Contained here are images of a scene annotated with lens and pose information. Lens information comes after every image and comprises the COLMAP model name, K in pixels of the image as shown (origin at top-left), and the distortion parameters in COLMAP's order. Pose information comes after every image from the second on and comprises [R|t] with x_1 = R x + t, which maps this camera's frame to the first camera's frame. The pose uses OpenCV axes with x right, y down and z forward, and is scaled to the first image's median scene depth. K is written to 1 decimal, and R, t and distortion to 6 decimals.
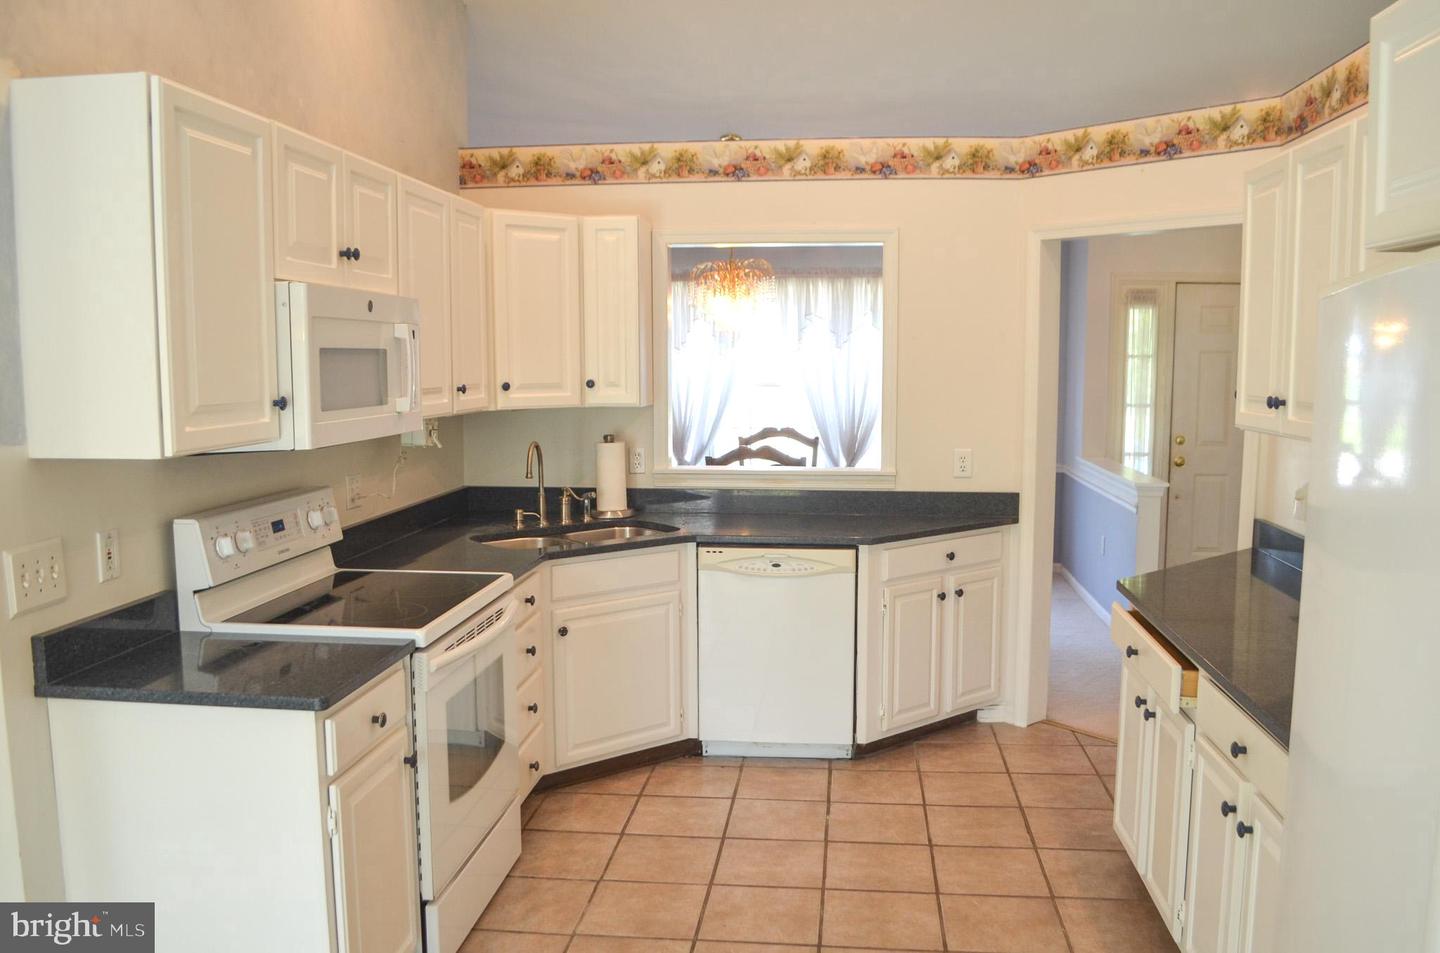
lens RADIAL K [[1138.0, 0, 710.5], [0, 1138.0, 483.9], [0, 0, 1]] dist [-0.074836, 0.001579]
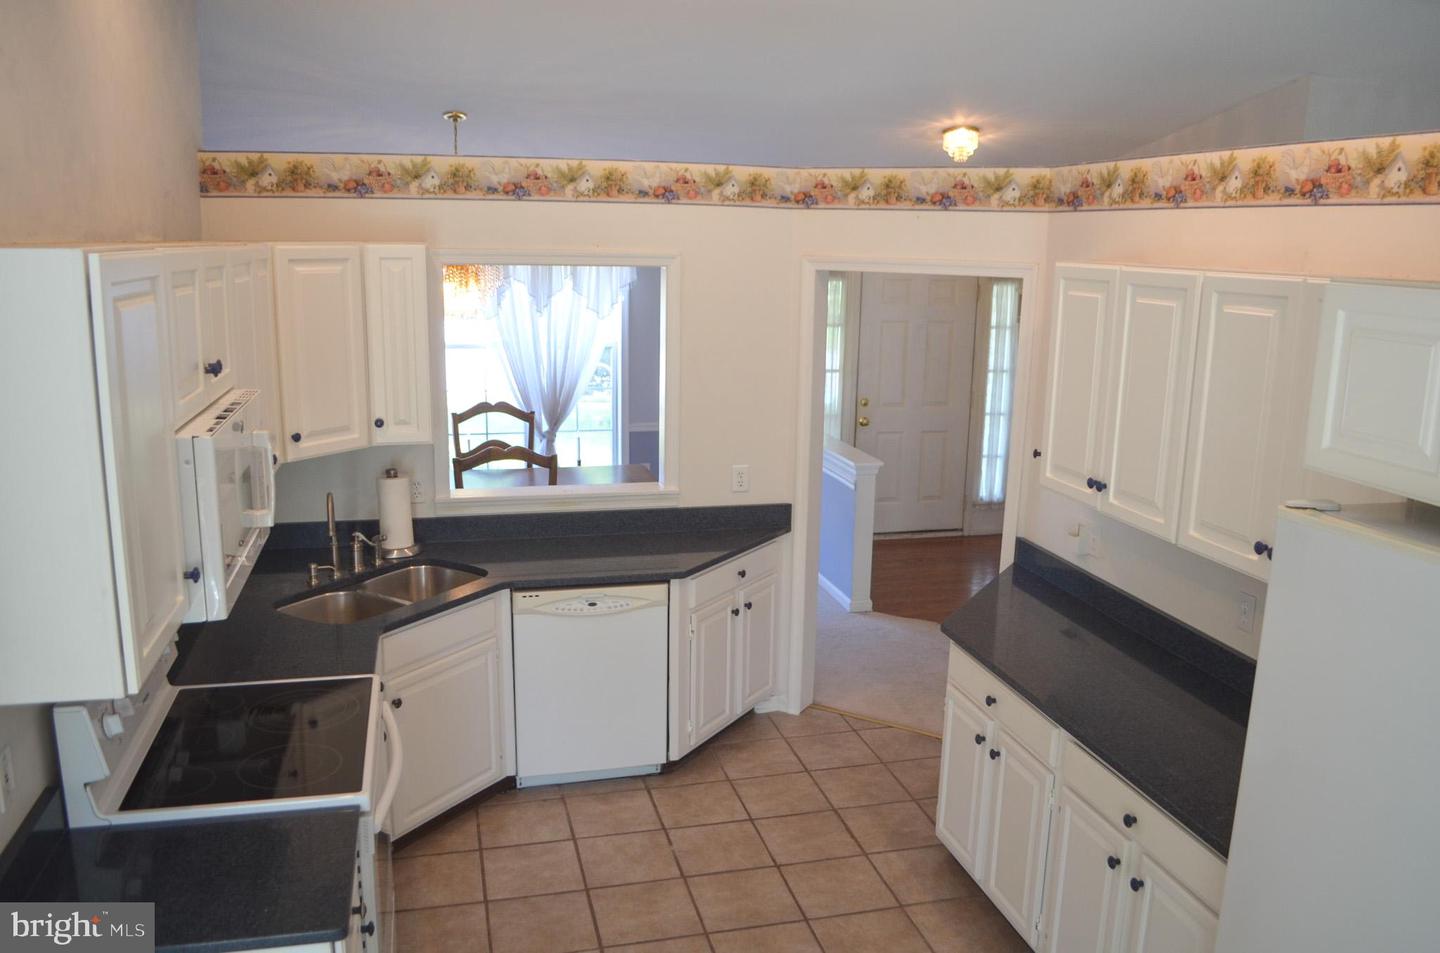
lens RADIAL K [[1138.0, 0, 706.8], [0, 1138.0, 481.3], [0, 0, 1]] dist [-0.074836, 0.001579]
pose [[0.935624, -0.059123, 0.348013, -0.182140], [0.022613, 0.993888, 0.108055, -0.136451], [-0.352274, -0.093229, 0.931242, 0.030166]]
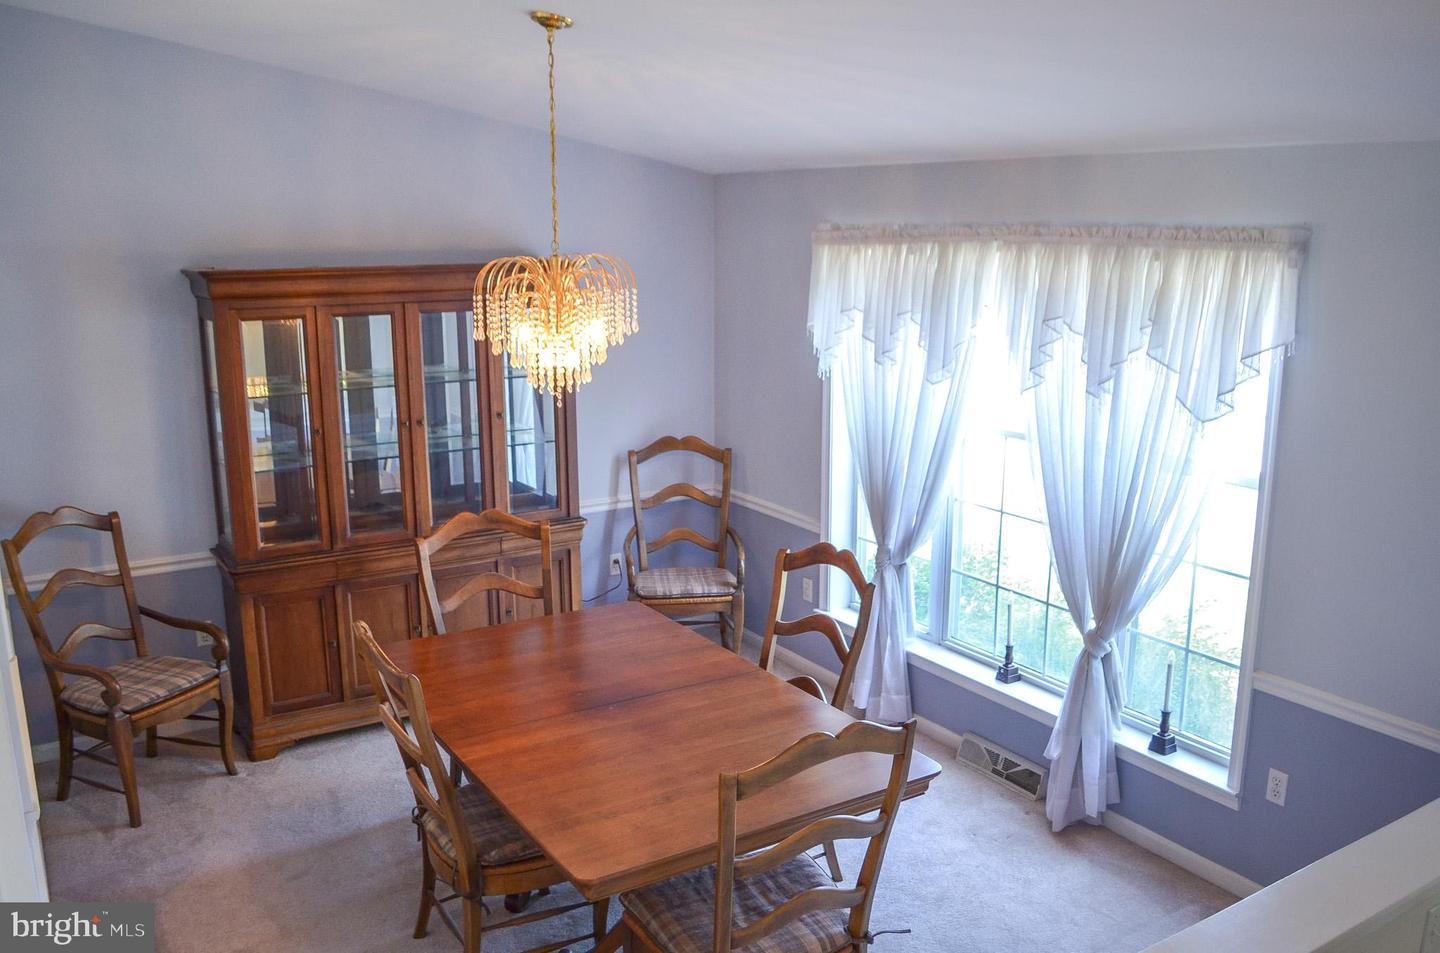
lens RADIAL K [[1220.9, 0, 723.2], [0, 1220.9, 490.0], [0, 0, 1]] dist [-0.072210, -0.006661]
pose [[0.627973, 0.163549, -0.760856, 0.725910], [-0.076777, 0.985919, 0.148559, -0.253165], [0.774439, -0.034875, 0.631687, 0.975806]]
